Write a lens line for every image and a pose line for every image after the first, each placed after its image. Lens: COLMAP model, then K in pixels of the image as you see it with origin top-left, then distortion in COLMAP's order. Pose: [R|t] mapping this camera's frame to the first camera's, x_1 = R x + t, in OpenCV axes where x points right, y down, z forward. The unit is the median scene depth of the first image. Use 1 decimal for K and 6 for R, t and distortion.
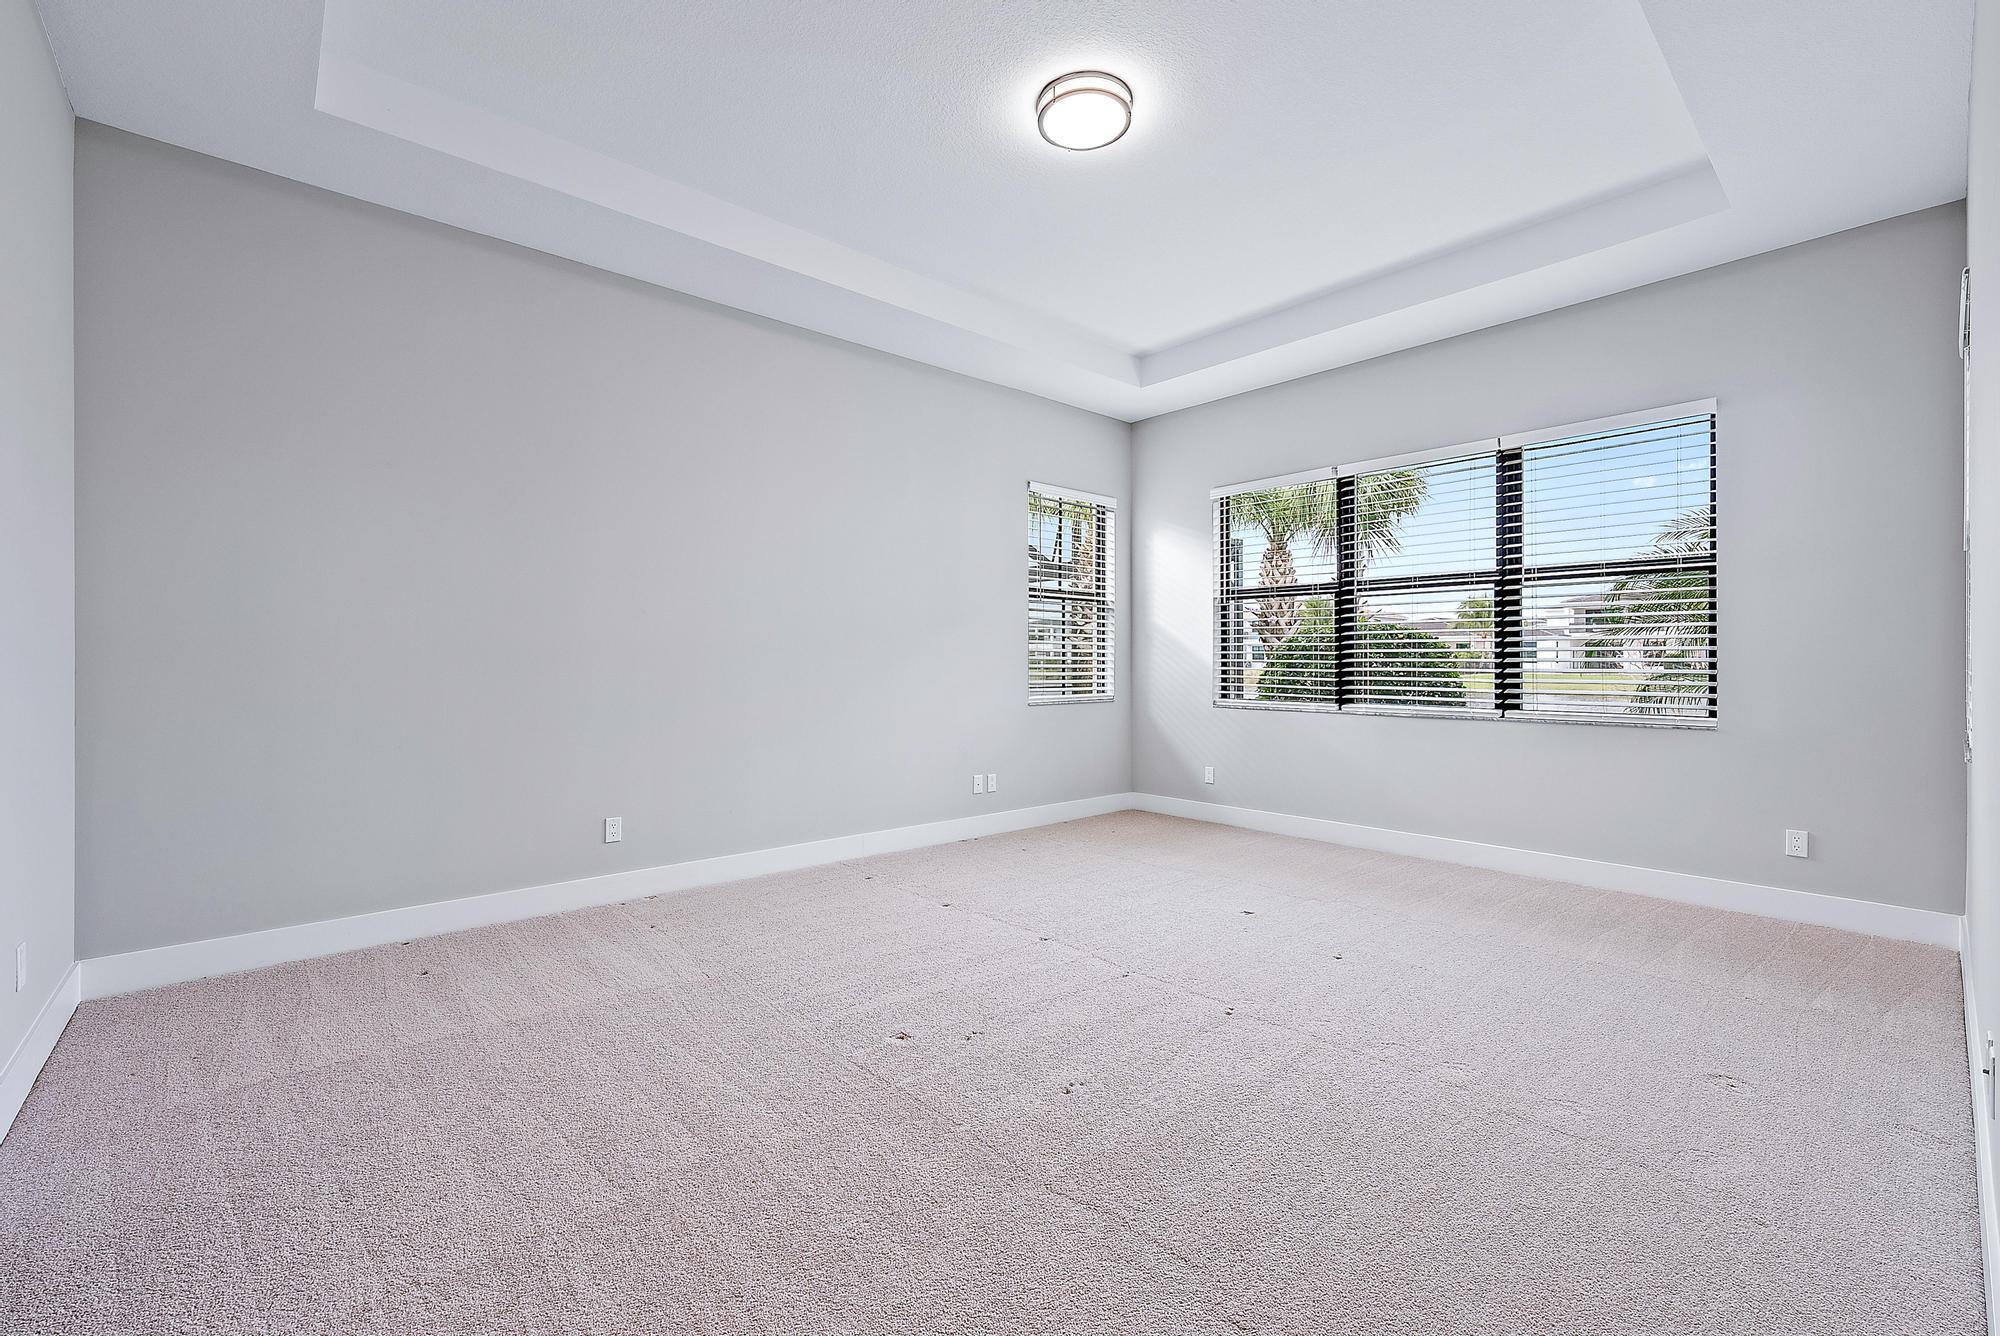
lens RADIAL K [[861.4, 0, 966.6], [0, 861.4, 652.0], [0, 0, 1]] dist [0.000468, 0.001138]
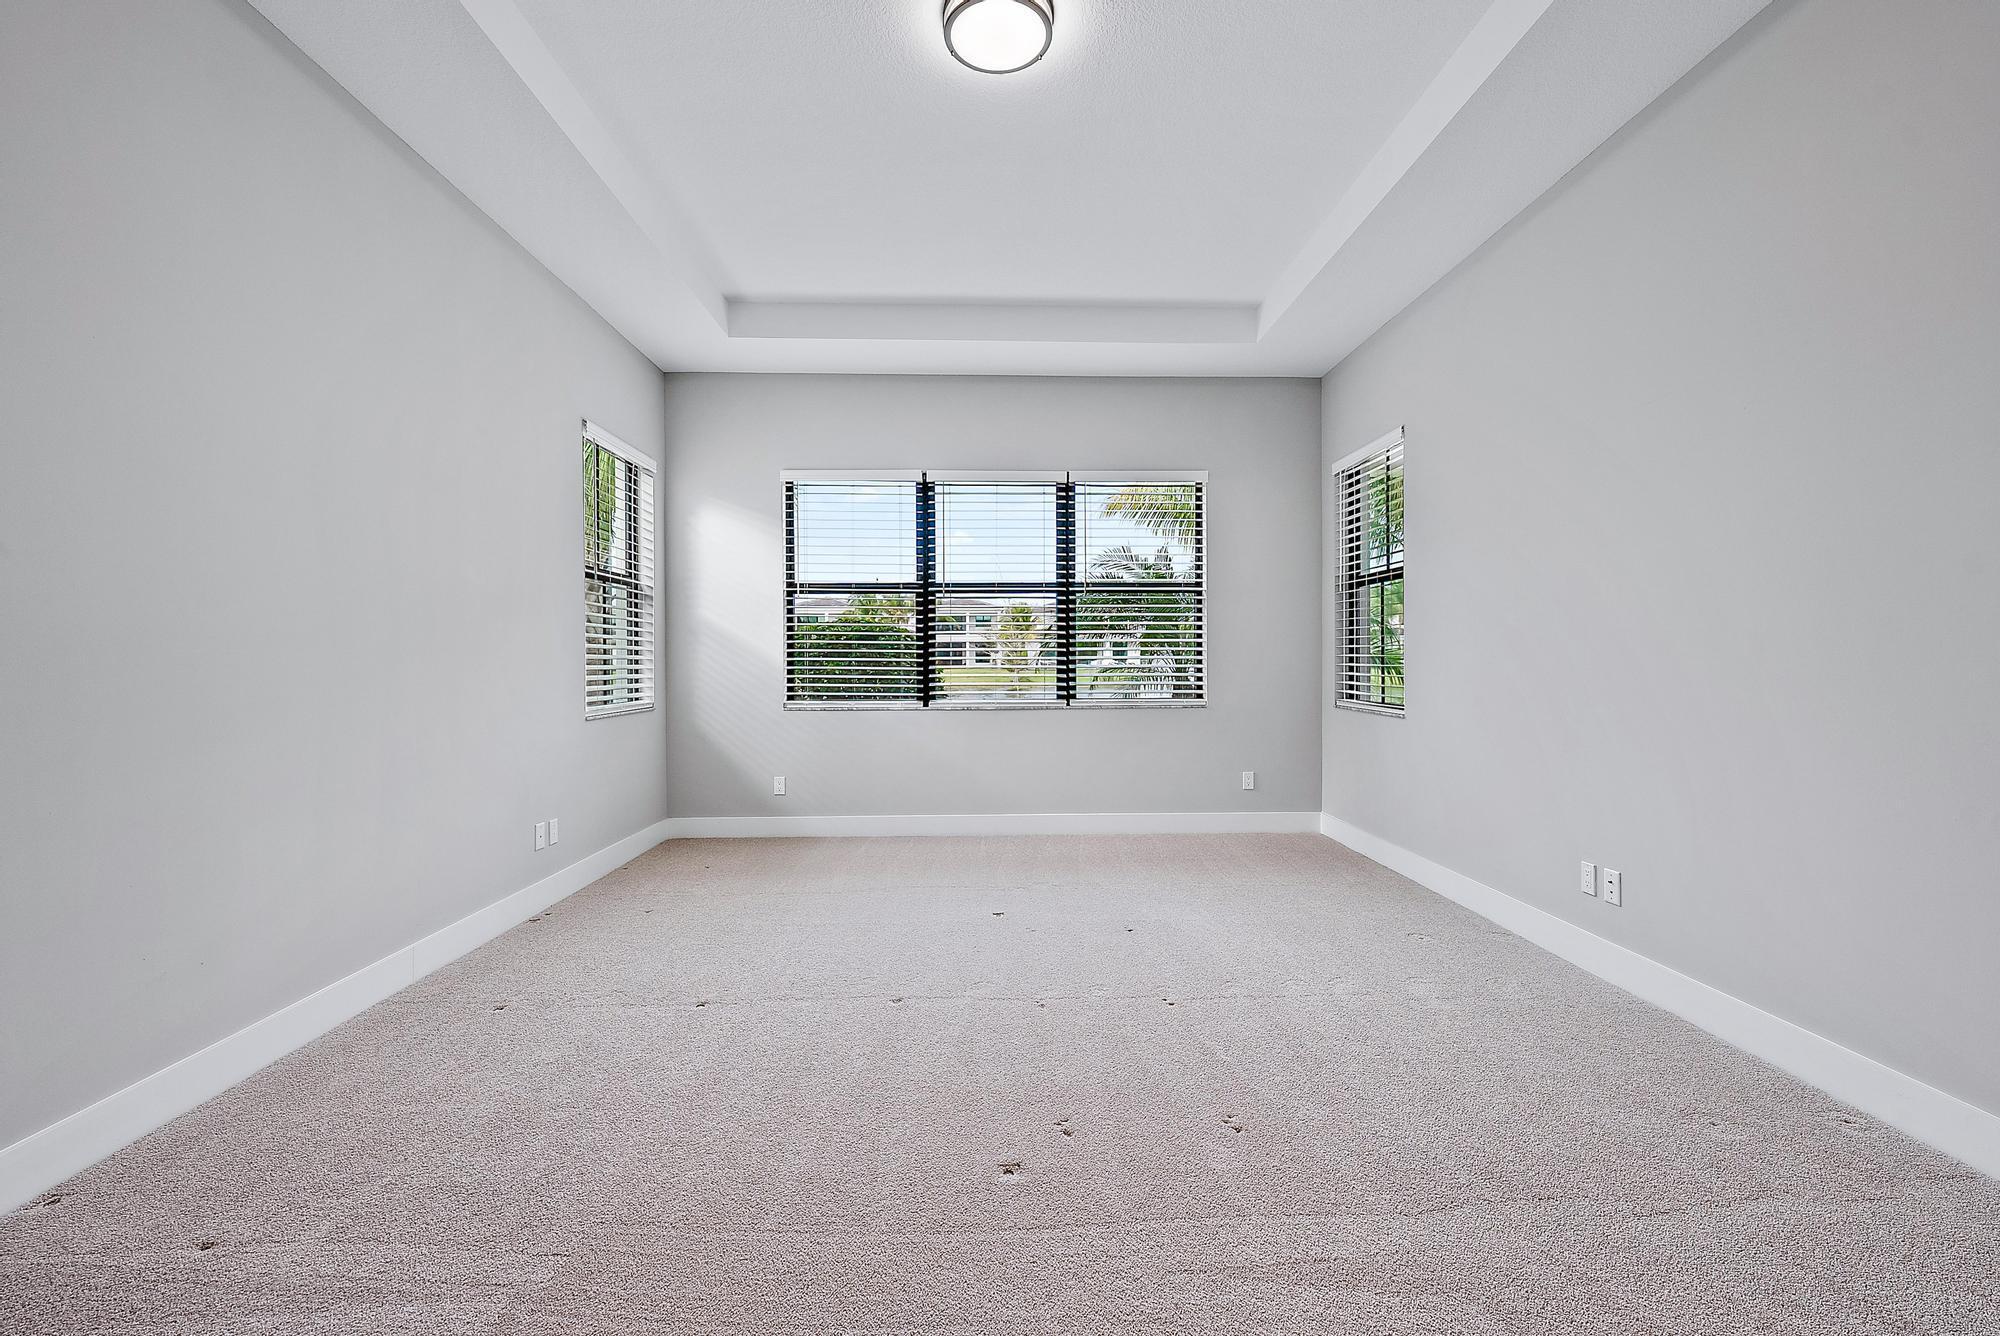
lens RADIAL K [[861.4, 0, 995.0], [0, 861.4, 653.2], [0, 0, 1]] dist [0.000468, 0.001138]
pose [[0.613985, 0.007316, 0.789284, -0.294331], [-0.003829, 0.999973, -0.006290, 0.008320], [-0.789308, 0.000840, 0.613996, 0.266199]]
